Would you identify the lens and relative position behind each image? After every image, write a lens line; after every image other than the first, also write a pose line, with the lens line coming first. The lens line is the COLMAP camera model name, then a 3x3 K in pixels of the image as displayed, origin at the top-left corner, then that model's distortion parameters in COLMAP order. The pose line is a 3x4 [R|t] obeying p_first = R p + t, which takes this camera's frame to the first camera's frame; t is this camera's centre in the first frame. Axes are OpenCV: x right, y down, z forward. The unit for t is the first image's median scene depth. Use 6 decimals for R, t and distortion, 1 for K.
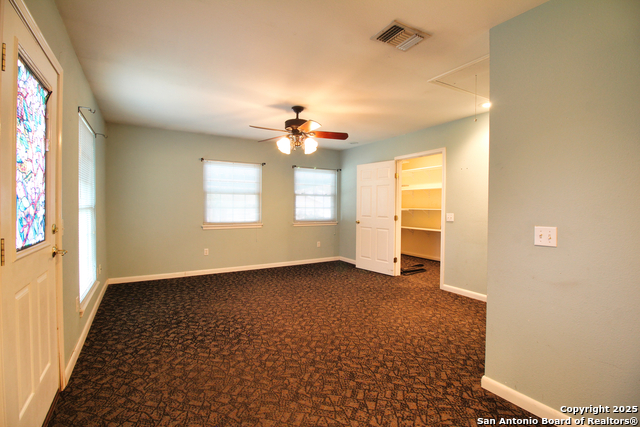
lens RADIAL K [[296.0, 0, 322.6], [0, 296.0, 211.5], [0, 0, 1]] dist [-0.002274, -0.004488]
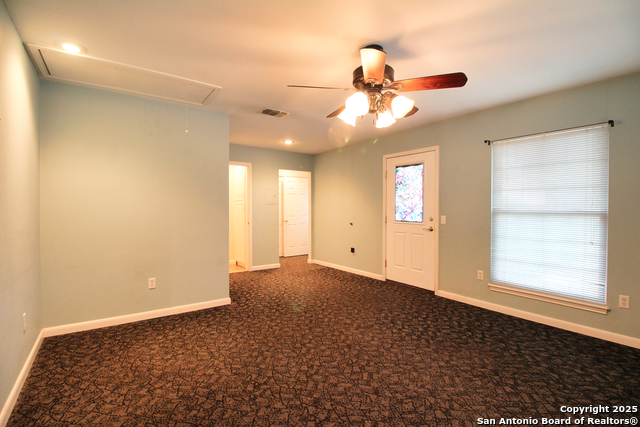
lens RADIAL K [[296.0, 0, 319.6], [0, 296.0, 207.6], [0, 0, 1]] dist [-0.002274, -0.004488]
pose [[-0.997222, -0.010984, -0.073677, 0.081665], [-0.012922, 0.999582, 0.025877, -0.047716], [0.073362, 0.026757, -0.996946, 1.964967]]
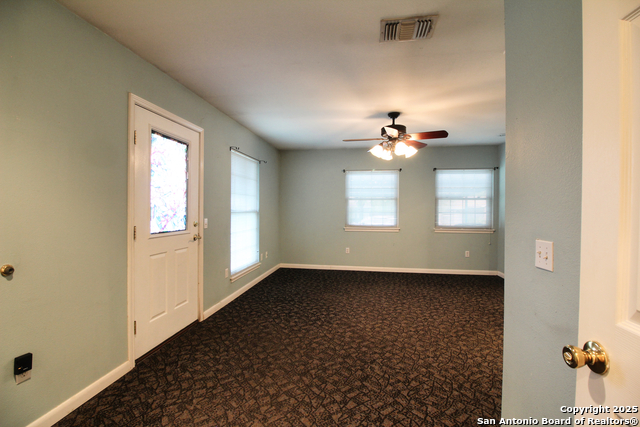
lens RADIAL K [[296.0, 0, 325.7], [0, 296.0, 213.3], [0, 0, 1]] dist [-0.002274, -0.004488]
pose [[0.776619, 0.007329, -0.629927, 0.453316], [-0.014236, 0.999881, -0.005919, -0.001144], [0.629809, 0.013565, 0.776631, 0.086096]]
